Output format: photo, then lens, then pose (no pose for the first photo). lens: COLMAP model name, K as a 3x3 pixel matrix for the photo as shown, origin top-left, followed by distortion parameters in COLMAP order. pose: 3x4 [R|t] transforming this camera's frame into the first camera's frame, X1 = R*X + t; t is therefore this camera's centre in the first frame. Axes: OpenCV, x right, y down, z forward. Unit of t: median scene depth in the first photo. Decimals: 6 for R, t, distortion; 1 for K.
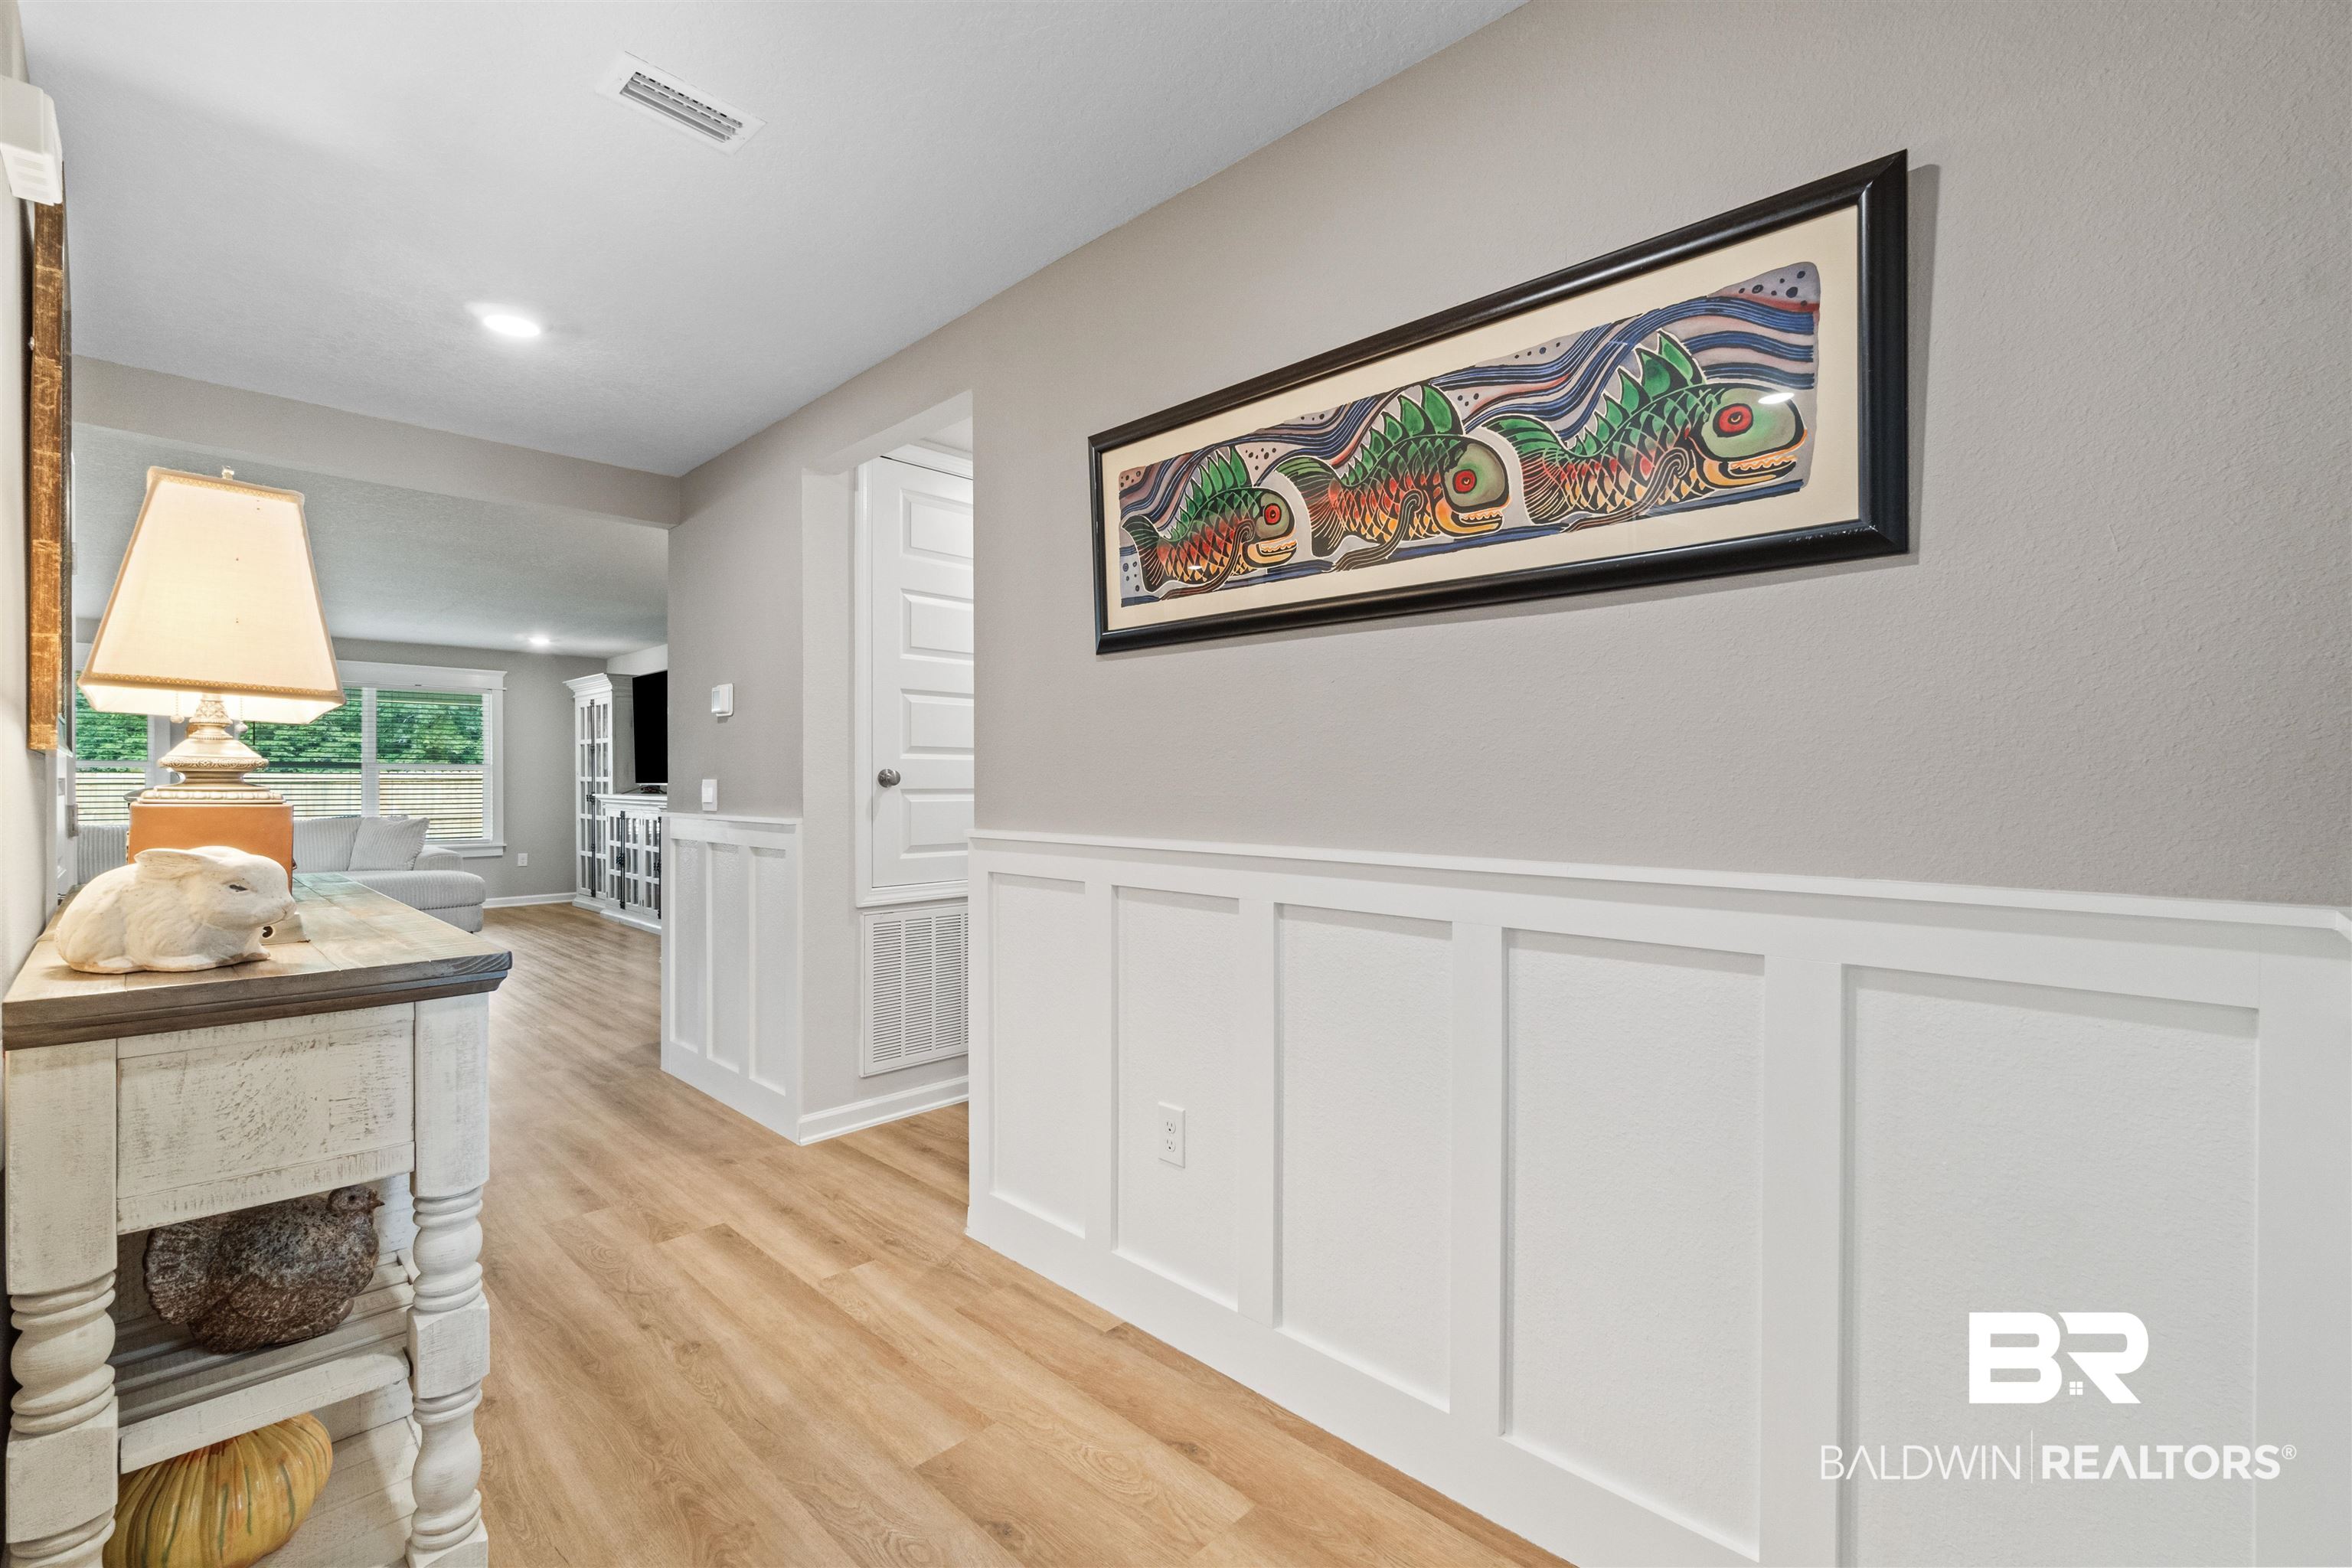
lens RADIAL K [[1030.5, 0, 1179.9], [0, 1030.5, 783.2], [0, 0, 1]] dist [0.000469, 0.000155]
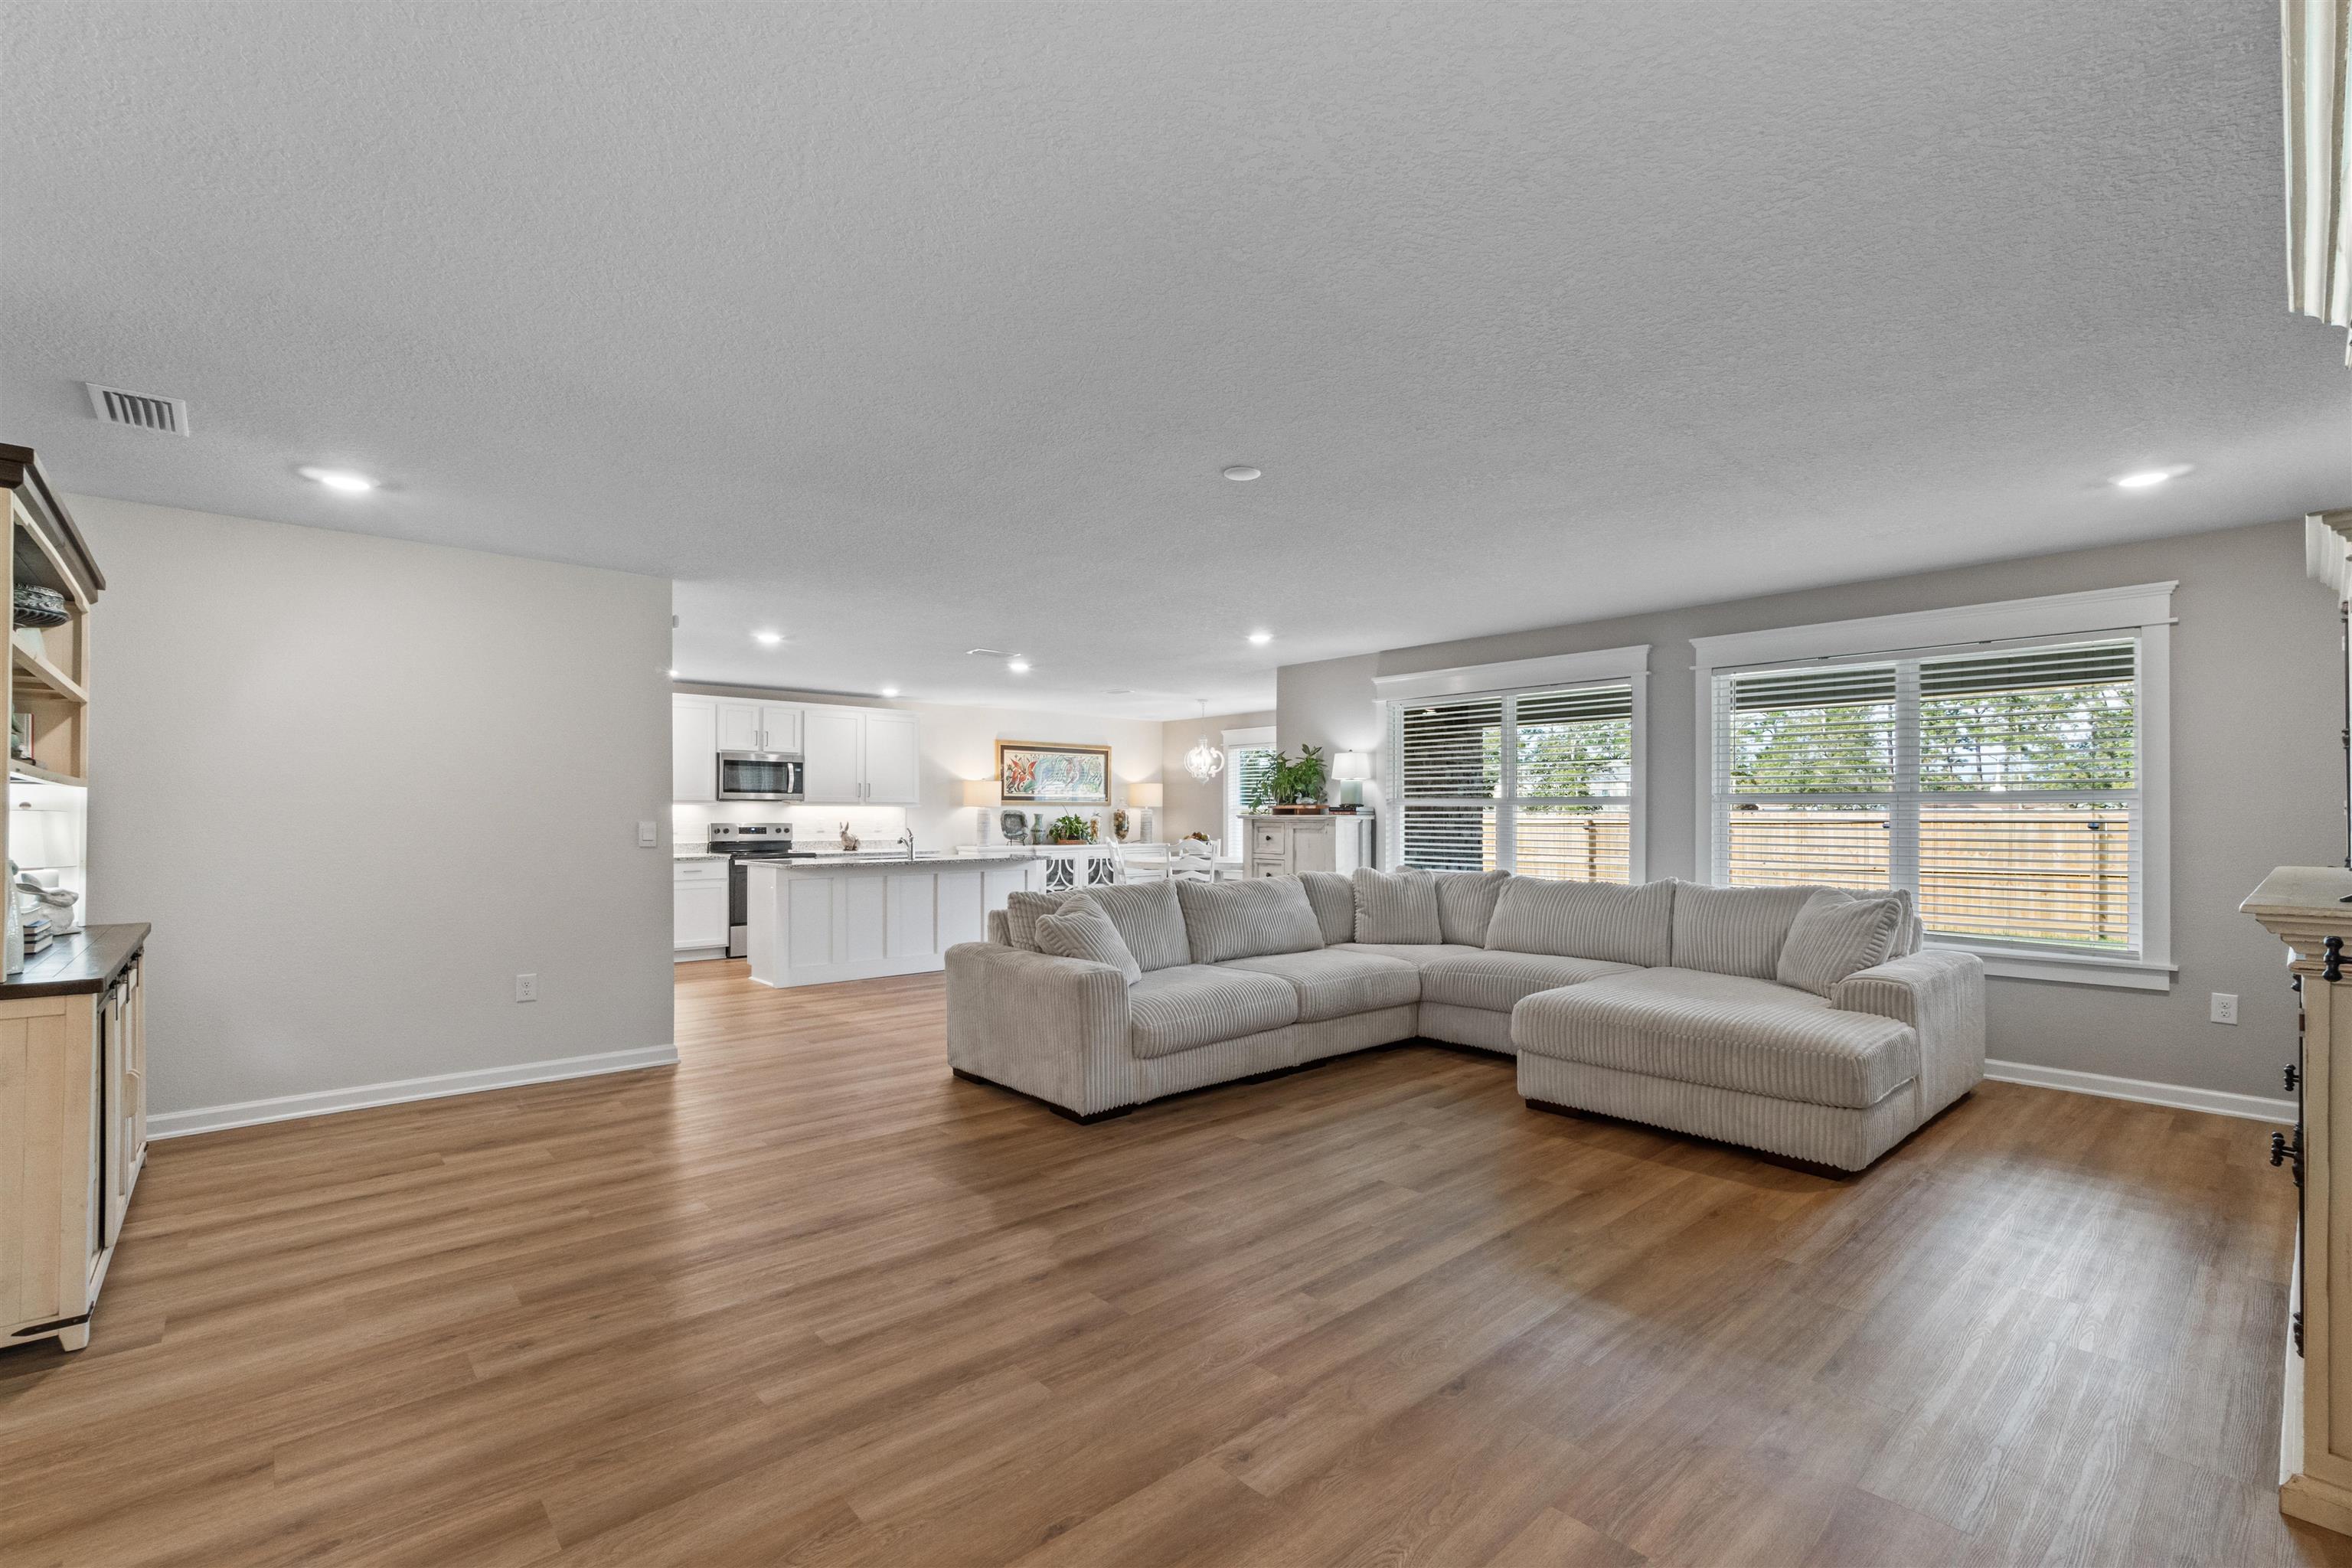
lens RADIAL K [[1030.5, 0, 1164.8], [0, 1030.5, 806.6], [0, 0, 1]] dist [0.000469, 0.000155]
pose [[-0.071223, -0.008338, -0.997426, -0.187173], [-0.000807, 0.999965, -0.008302, -0.006585], [0.997460, 0.000214, -0.071228, 0.635035]]
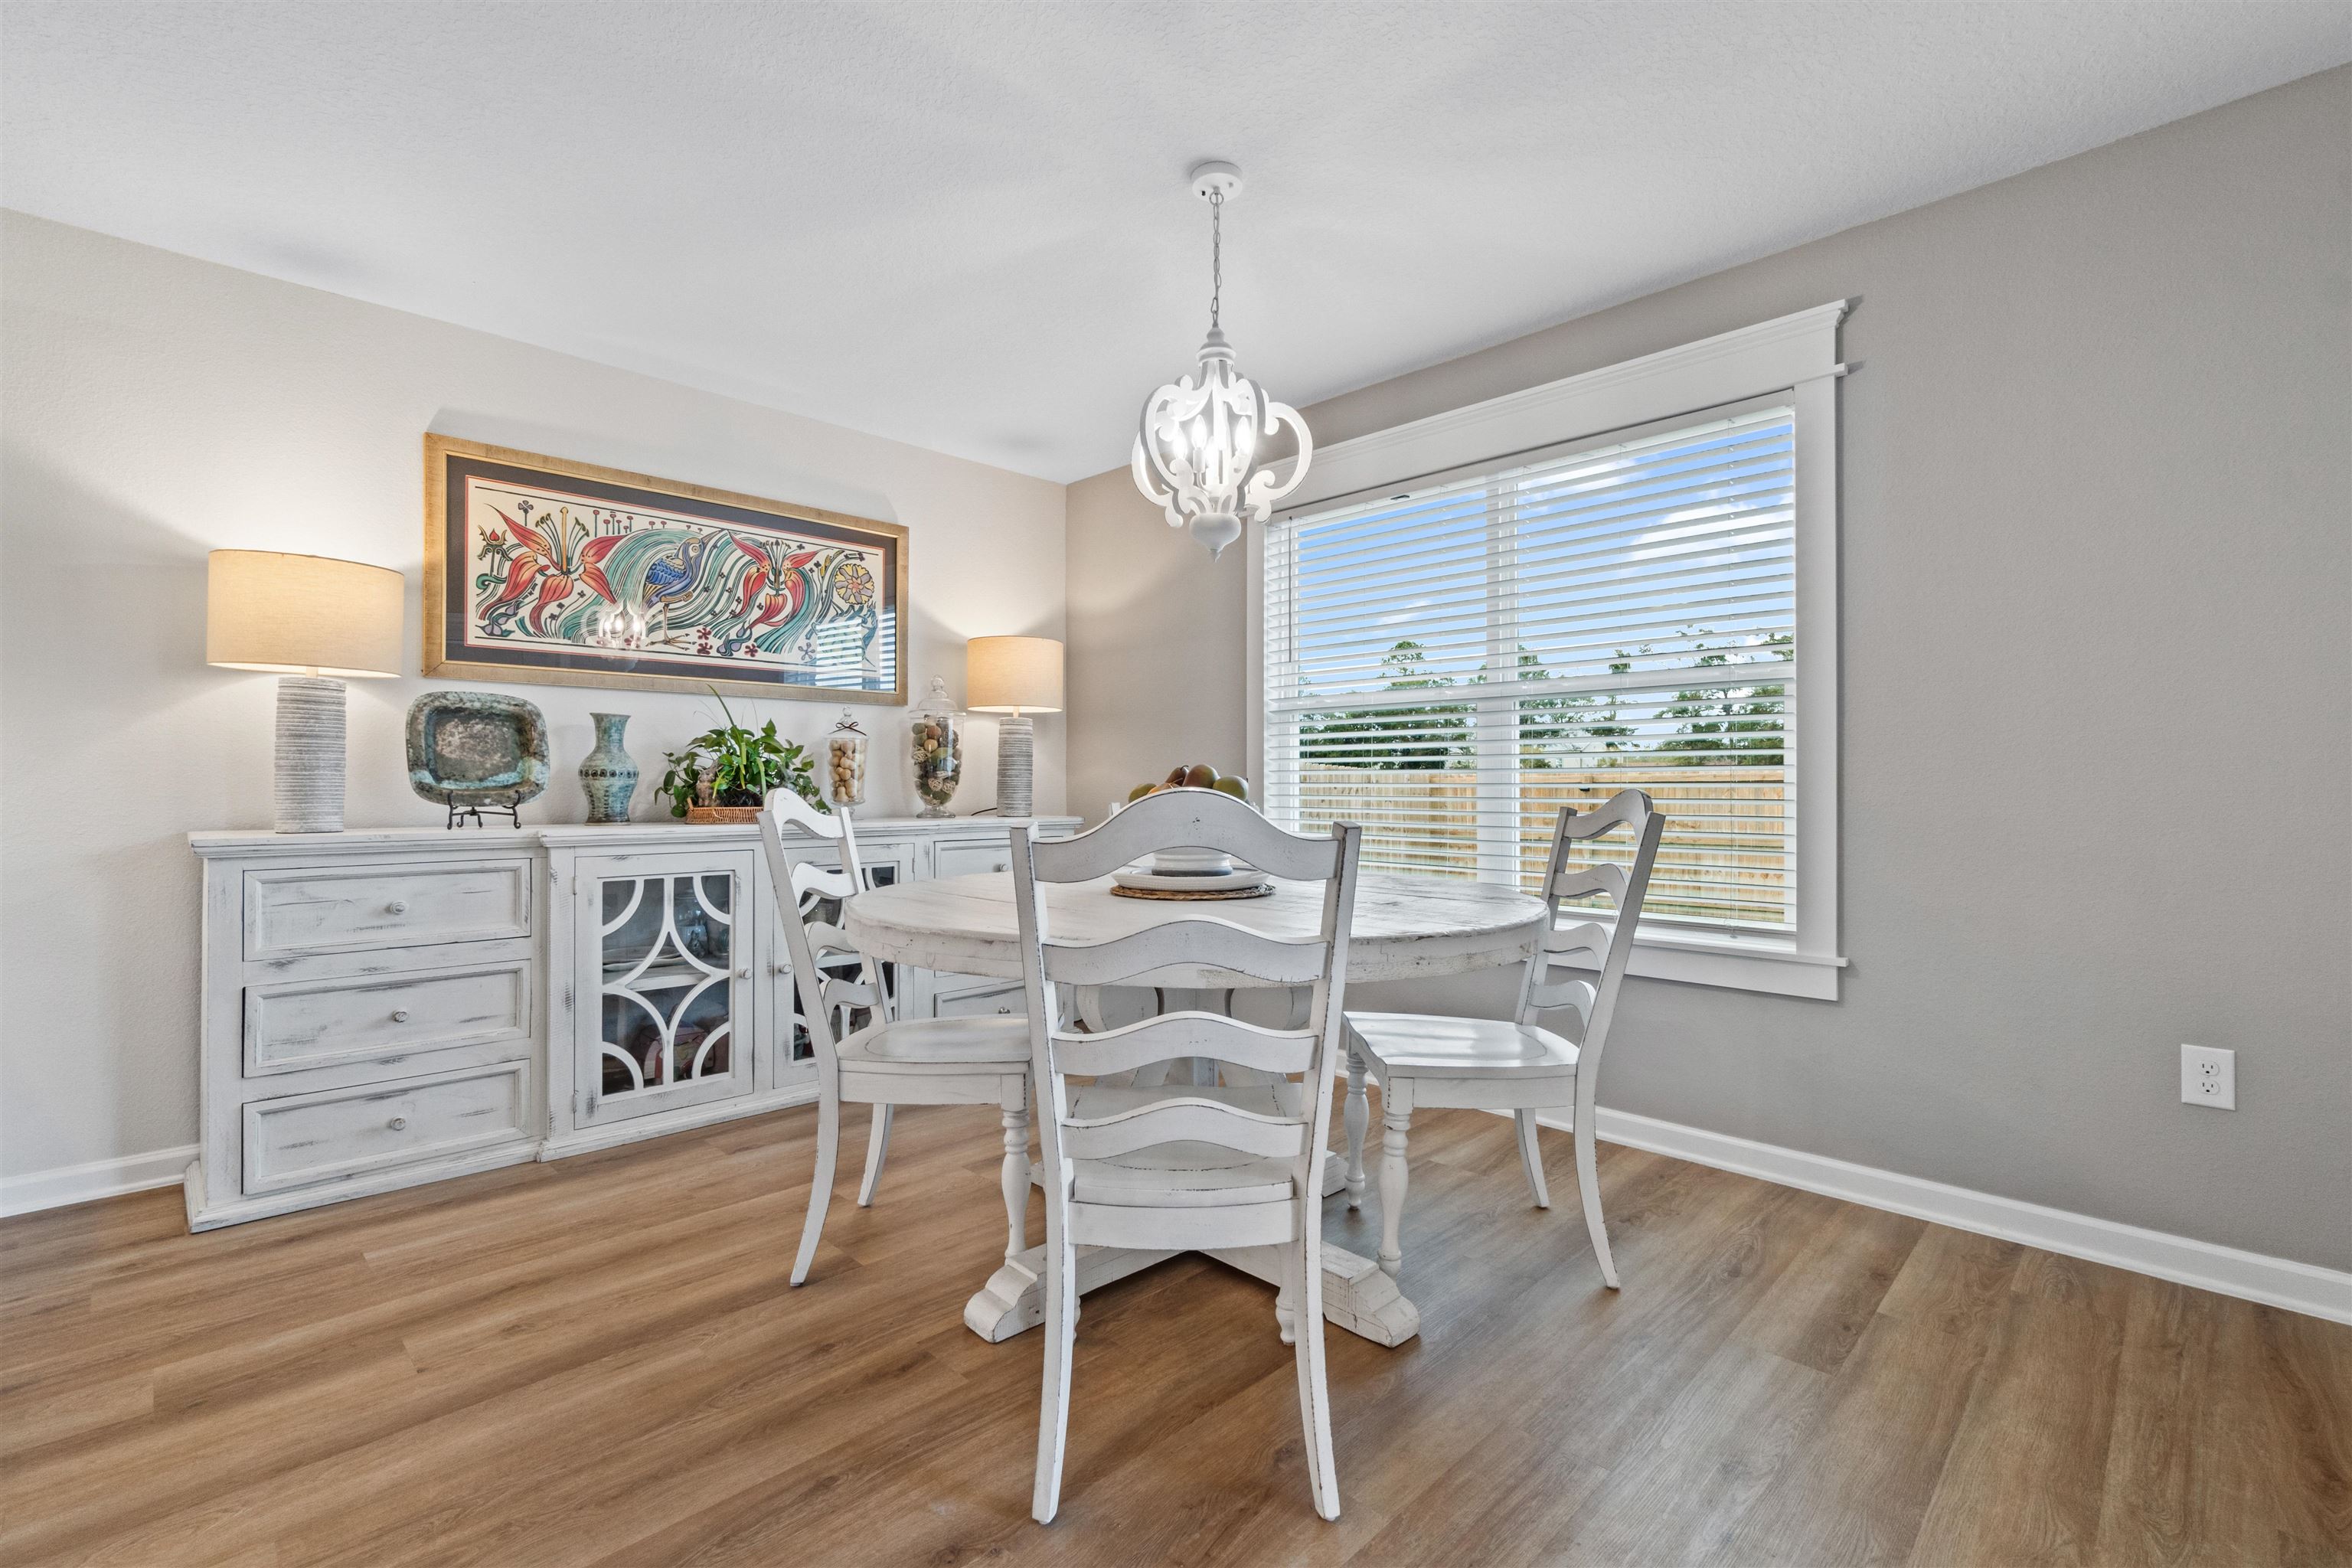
lens RADIAL K [[1030.5, 0, 1179.7], [0, 1030.5, 784.9], [0, 0, 1]] dist [0.000469, 0.000155]
pose [[-0.006290, 0.000193, -0.999980, -1.139678], [-0.001281, 0.999999, 0.000201, 0.017658], [0.999979, 0.001282, -0.006290, 0.587227]]
